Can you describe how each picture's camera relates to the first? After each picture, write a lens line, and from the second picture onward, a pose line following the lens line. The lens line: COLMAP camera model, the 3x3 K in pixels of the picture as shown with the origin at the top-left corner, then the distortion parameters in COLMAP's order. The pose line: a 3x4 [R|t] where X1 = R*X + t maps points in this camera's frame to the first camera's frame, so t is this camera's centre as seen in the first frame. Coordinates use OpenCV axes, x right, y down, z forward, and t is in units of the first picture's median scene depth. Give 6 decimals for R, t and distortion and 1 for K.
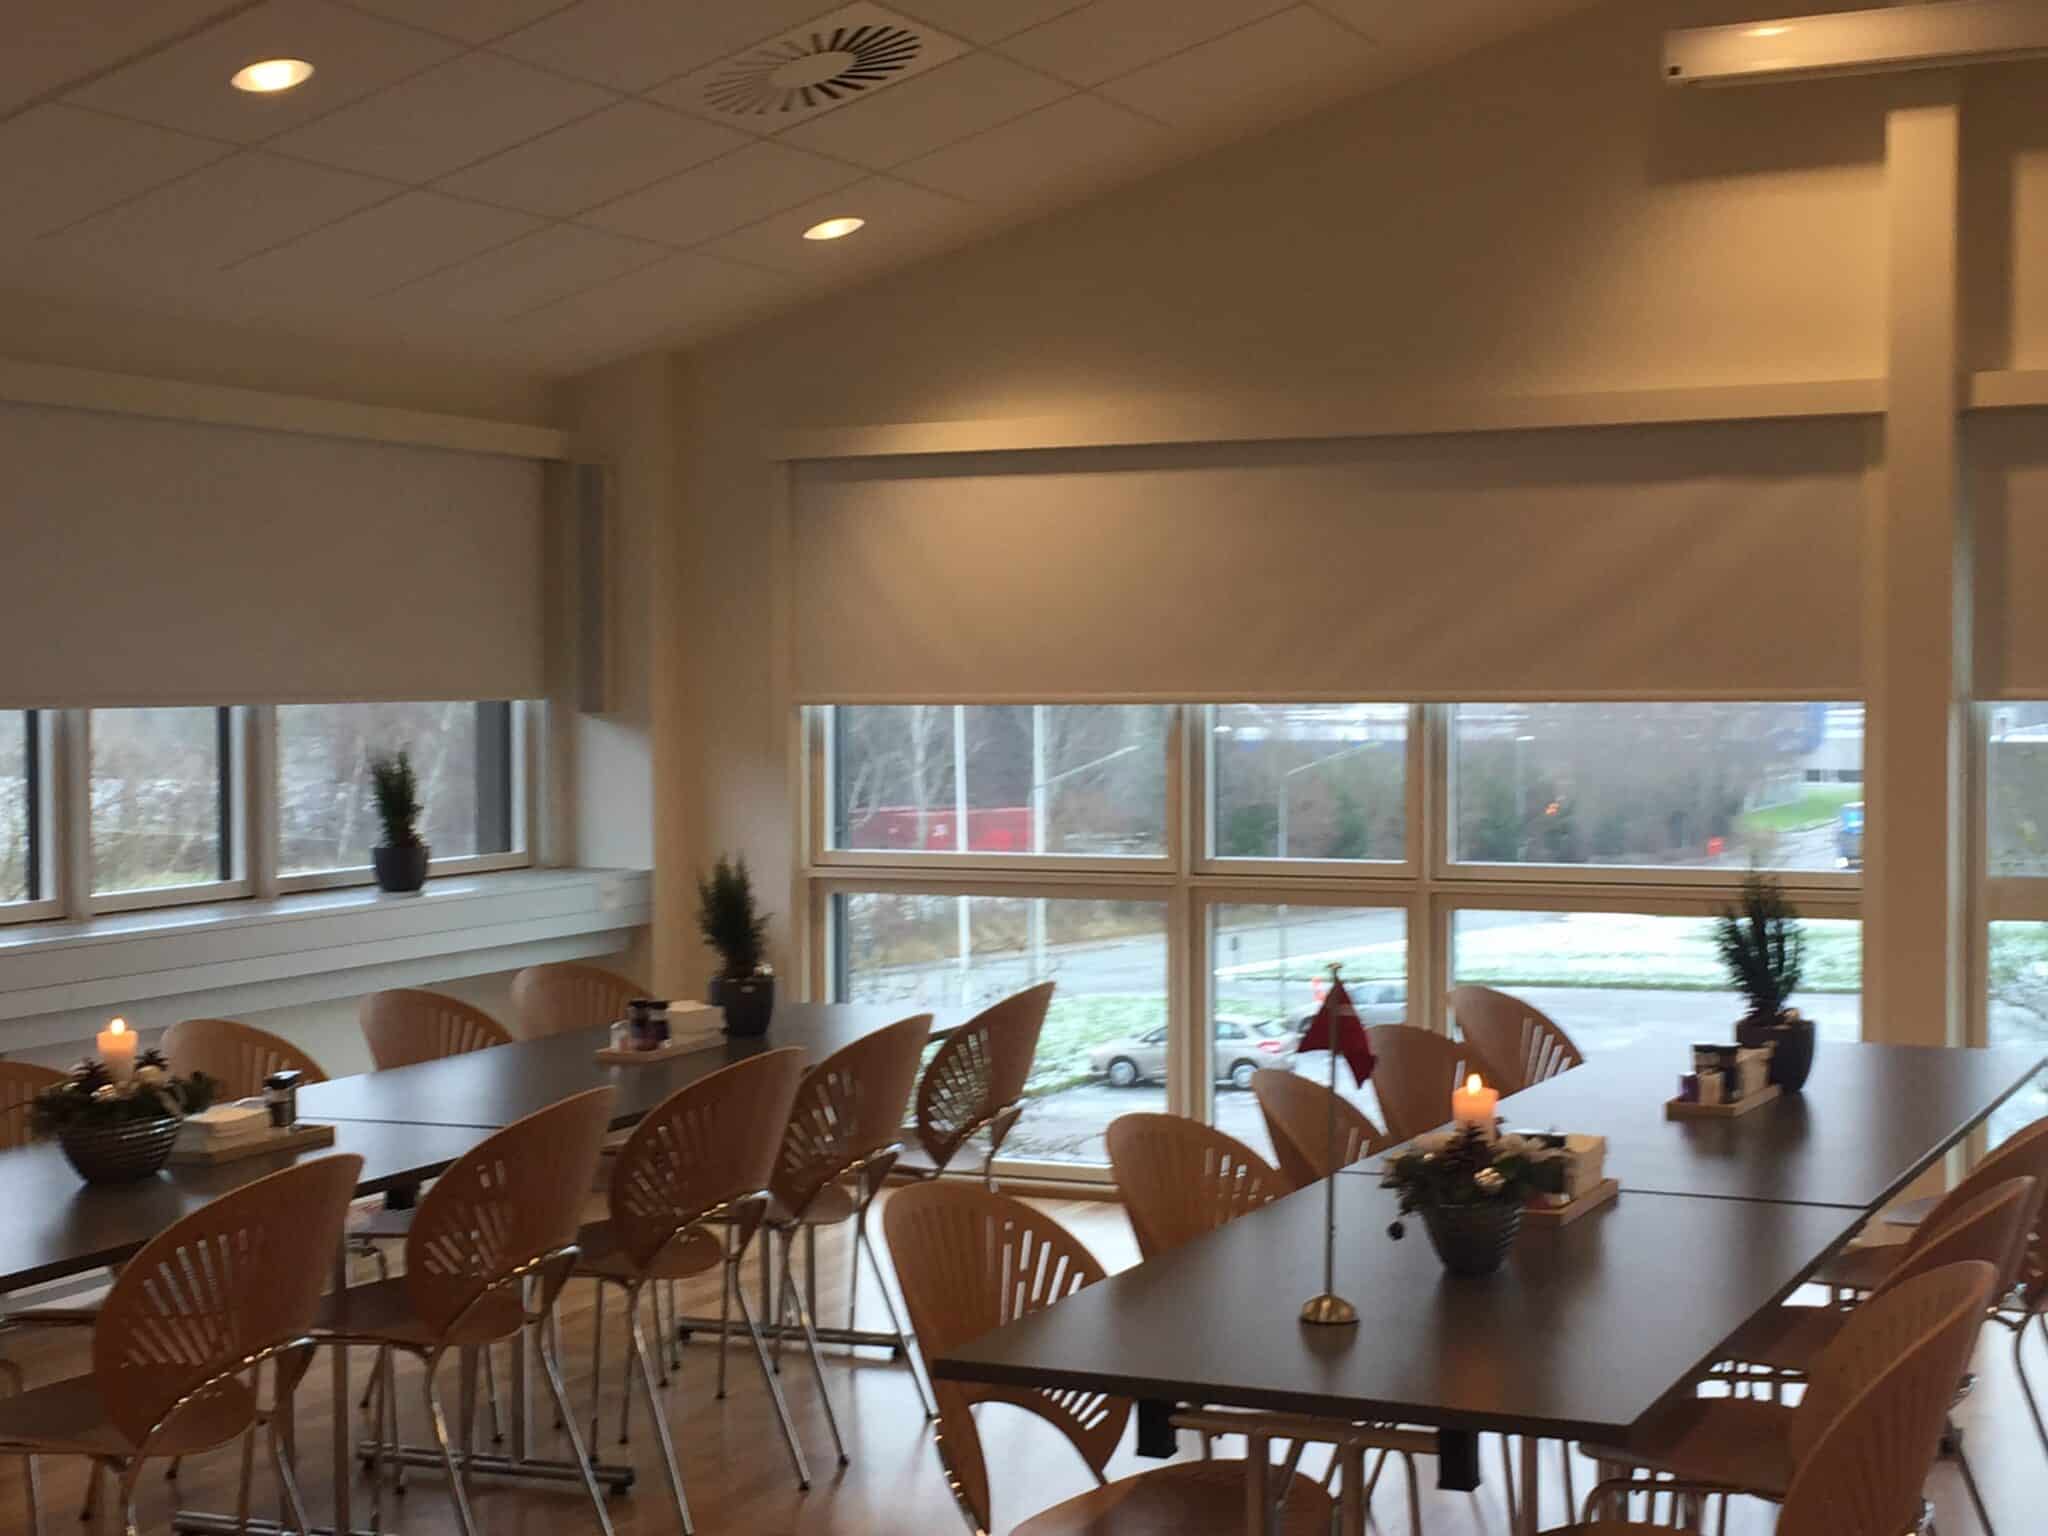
lens RADIAL K [[3021.2, 0, 1024.0], [0, 3021.2, 768.0], [0, 0, 1]] dist [0.014727, 0.113439]
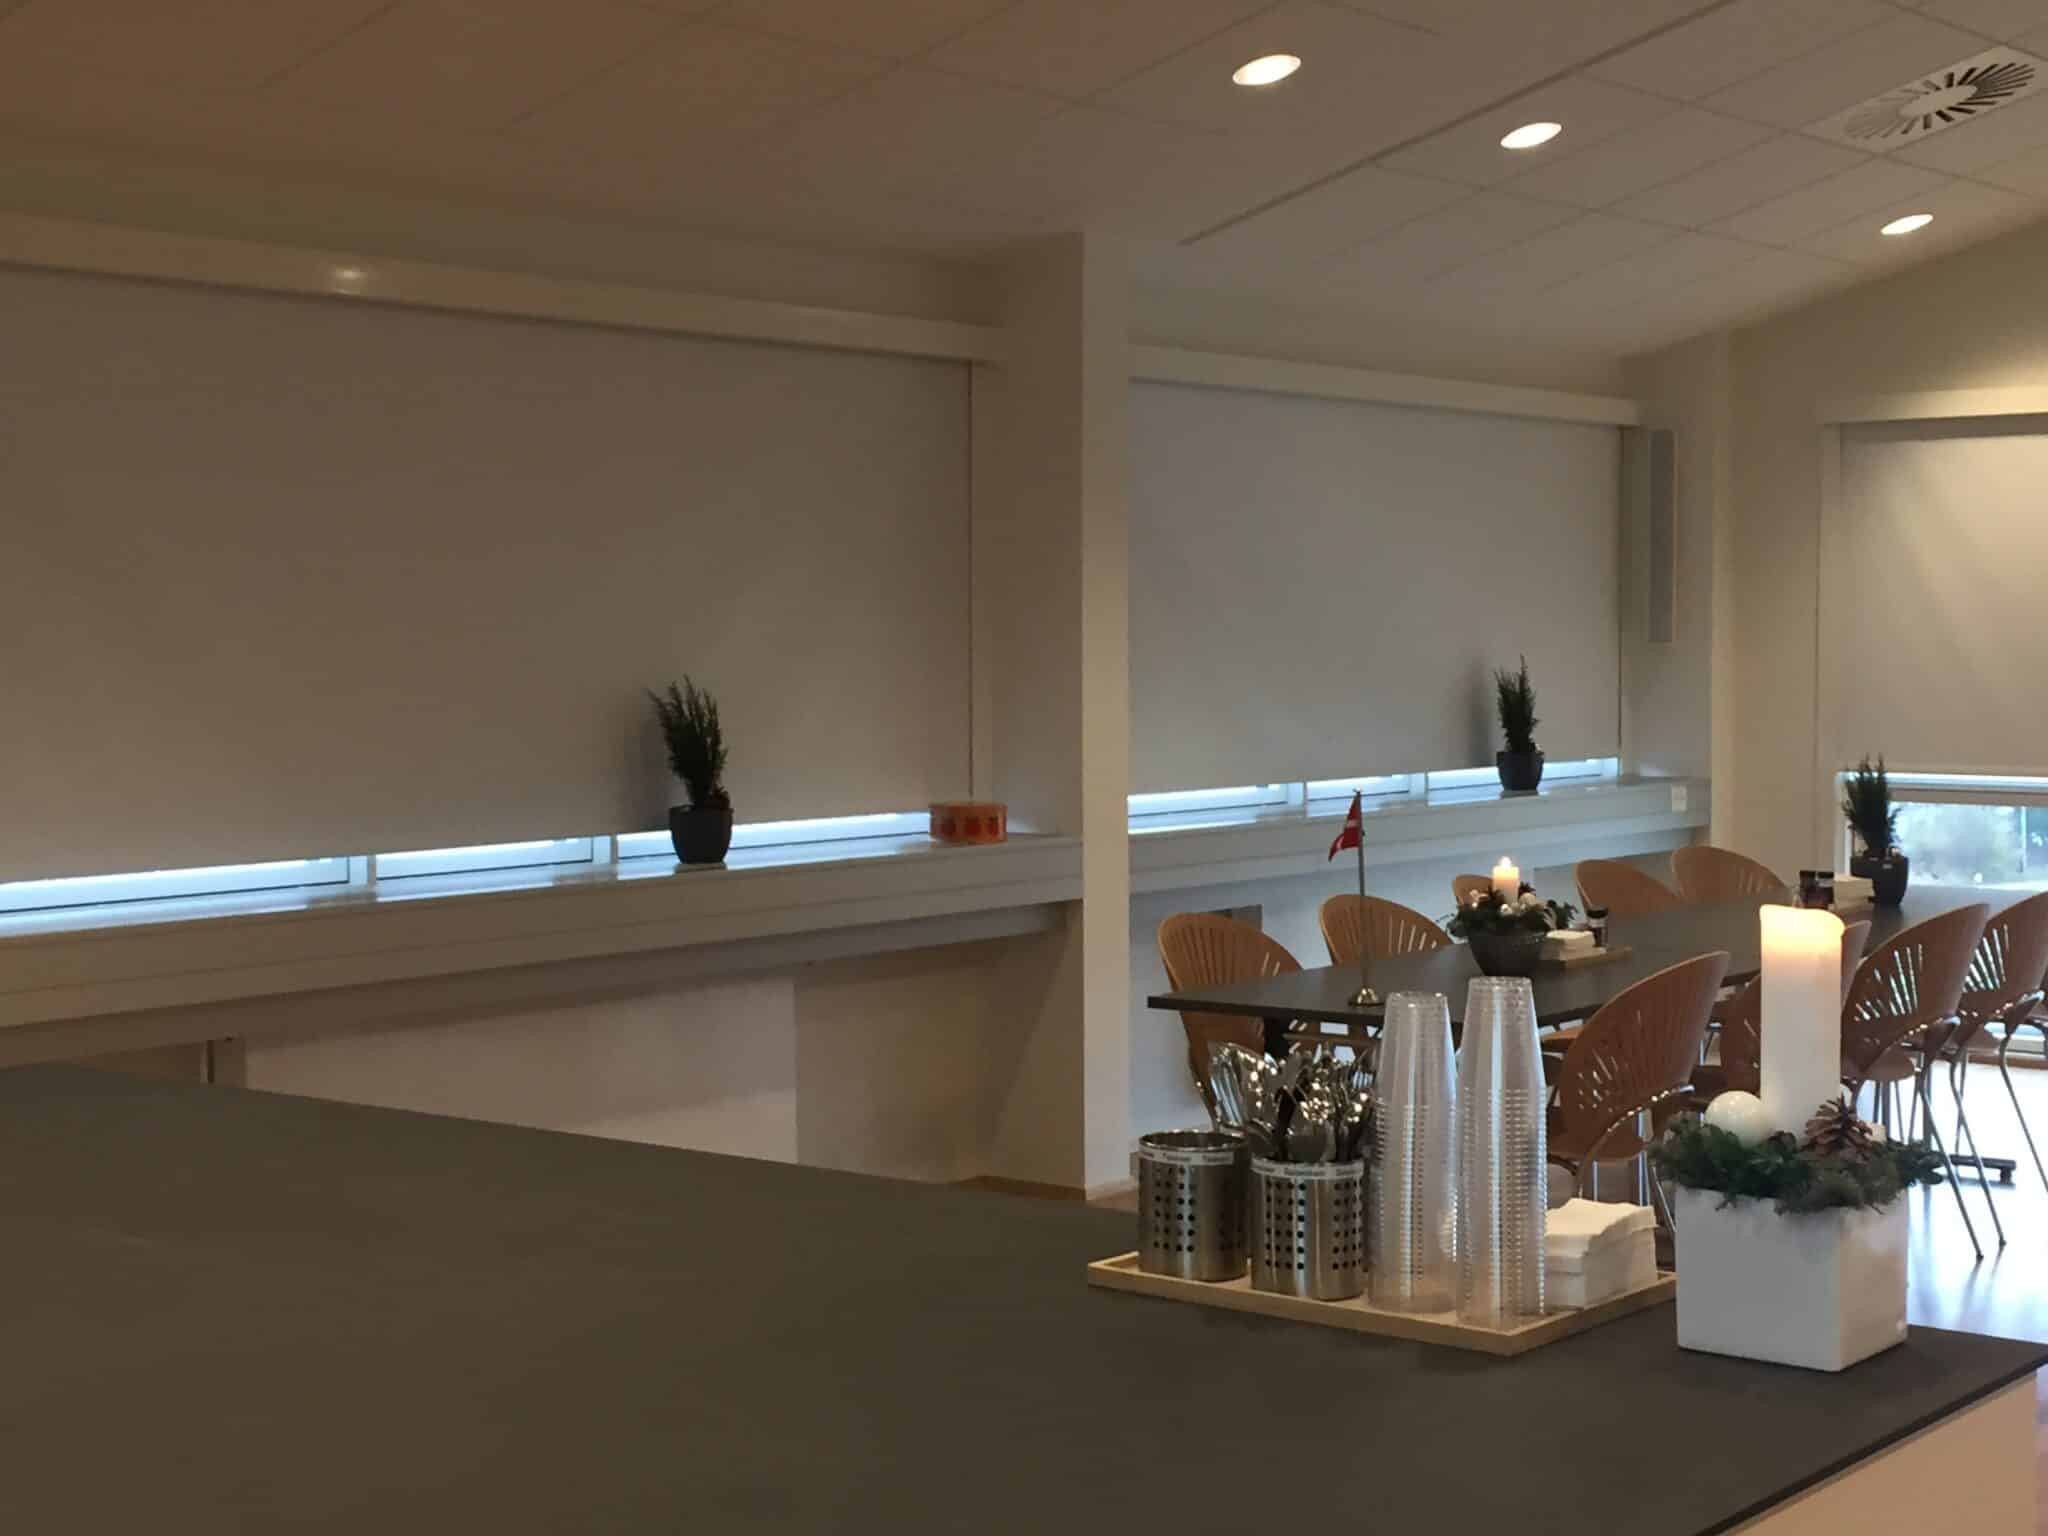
lens RADIAL K [[3052.1, 0, 1064.1], [0, 3052.1, 770.1], [0, 0, 1]] dist [0.084714, -0.049726]
pose [[0.972526, 0.015686, -0.232264, -0.129192], [-0.011043, 0.999713, 0.021276, 0.011650], [0.232531, -0.018127, 0.972420, -0.288825]]
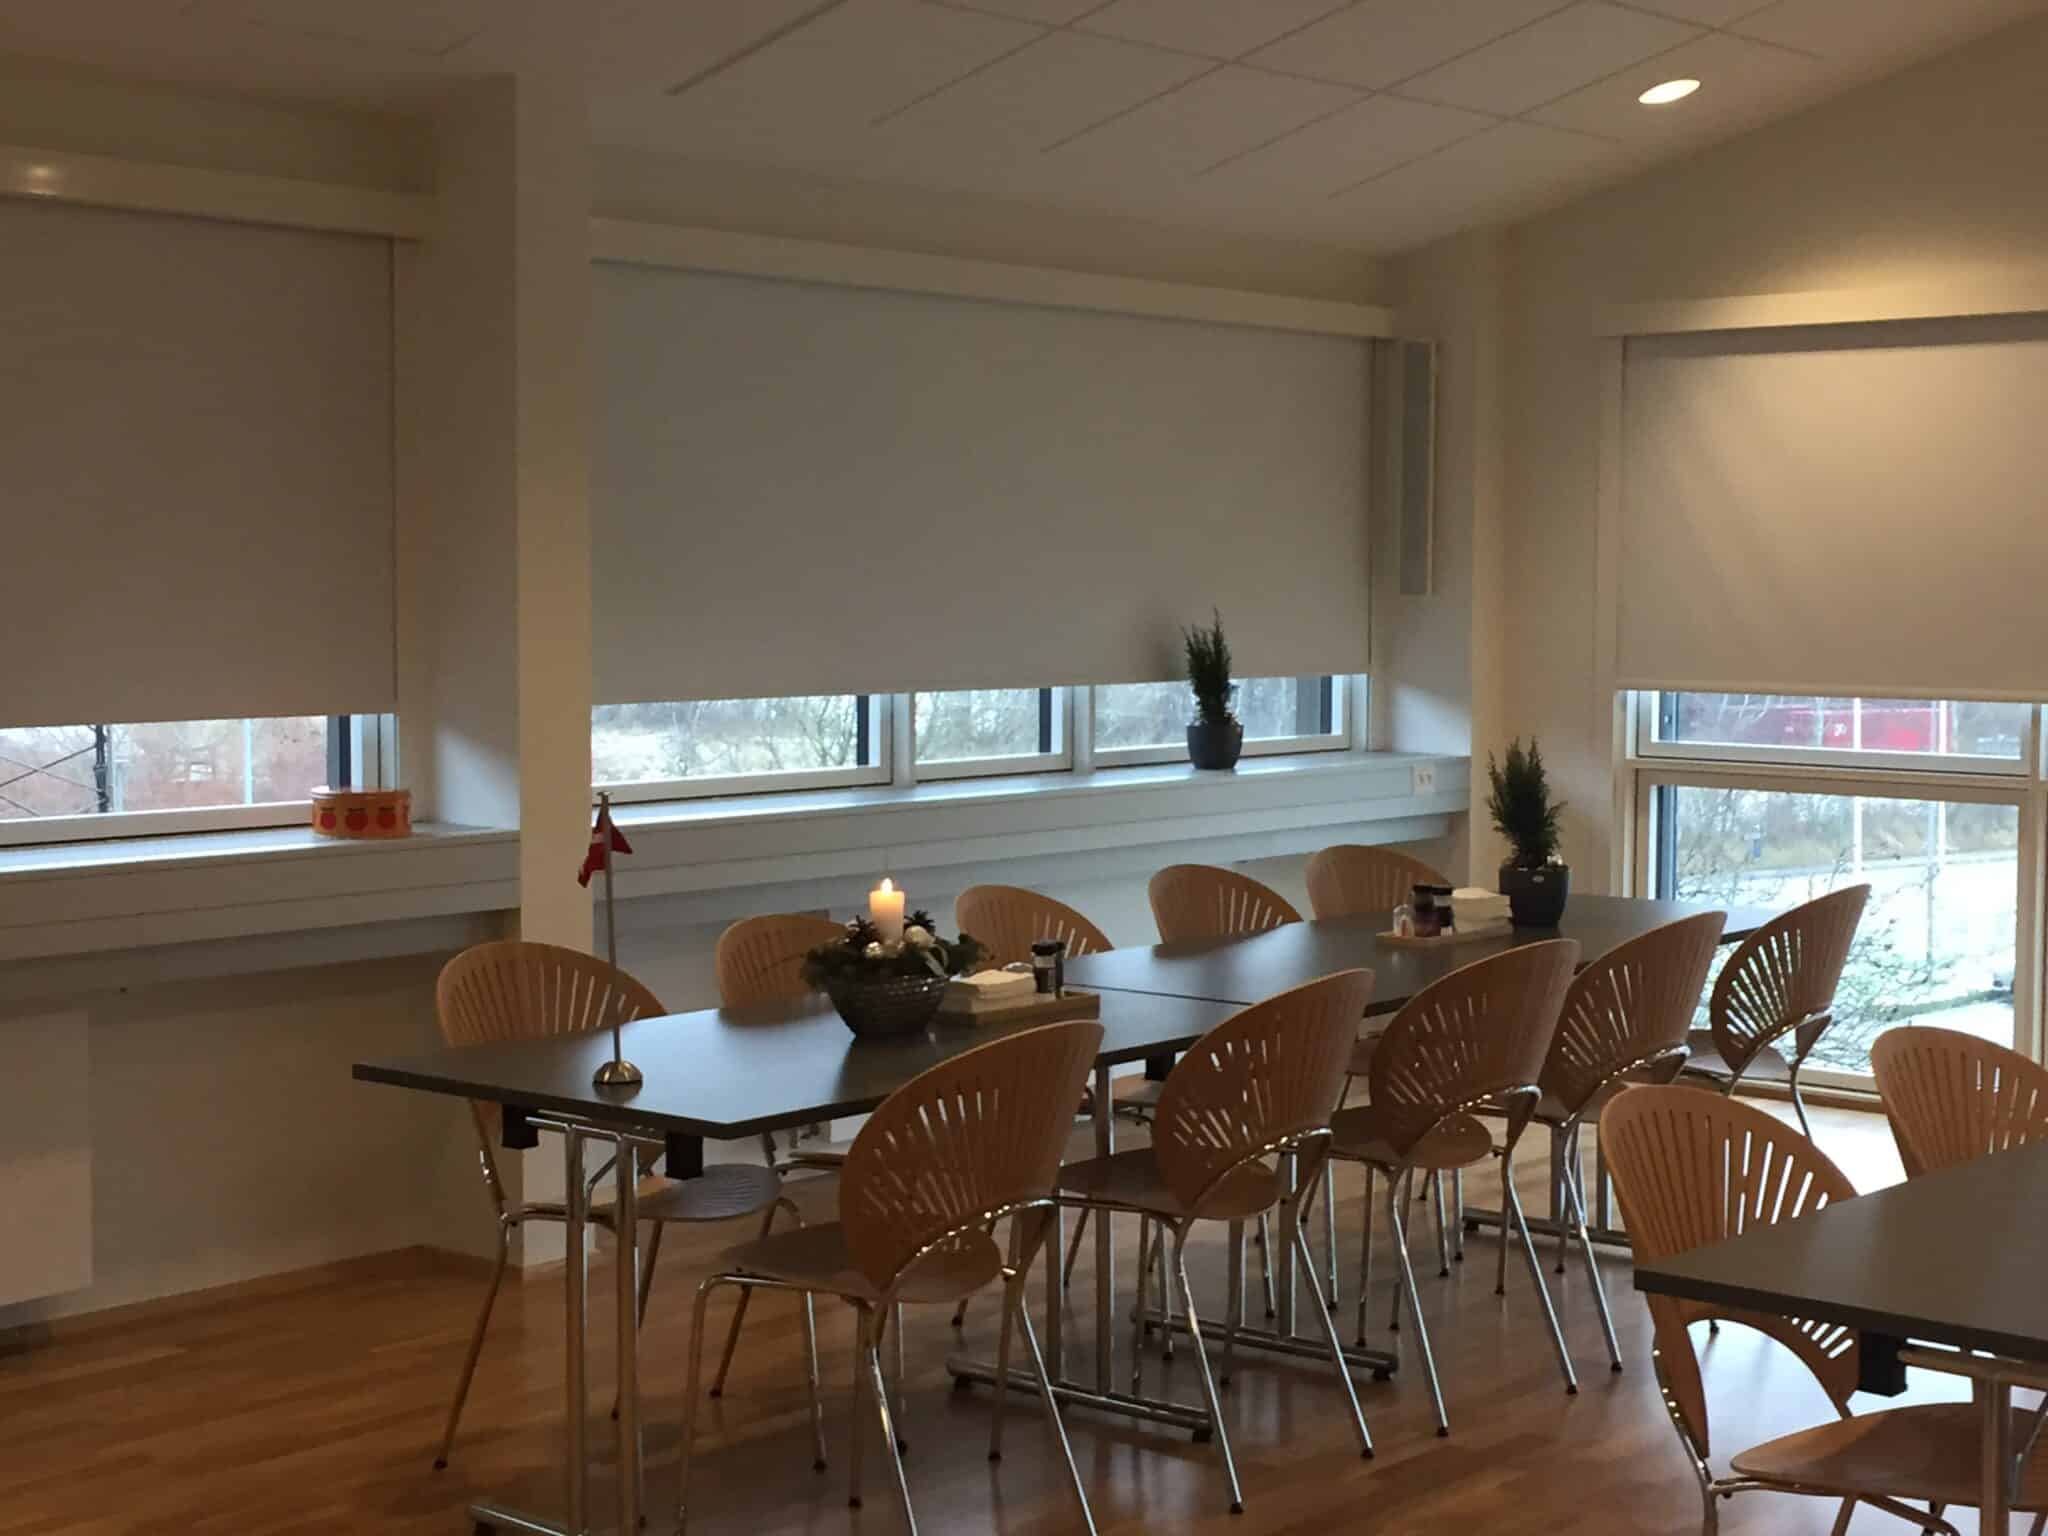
lens RADIAL K [[3021.2, 0, 1024.0], [0, 3021.2, 768.0], [0, 0, 1]] dist [0.014727, 0.113439]
pose [[0.957618, 0.031143, -0.286353, 0.028937], [-0.020593, 0.998996, 0.039779, 0.002115], [0.287304, -0.032196, 0.957298, 0.021081]]
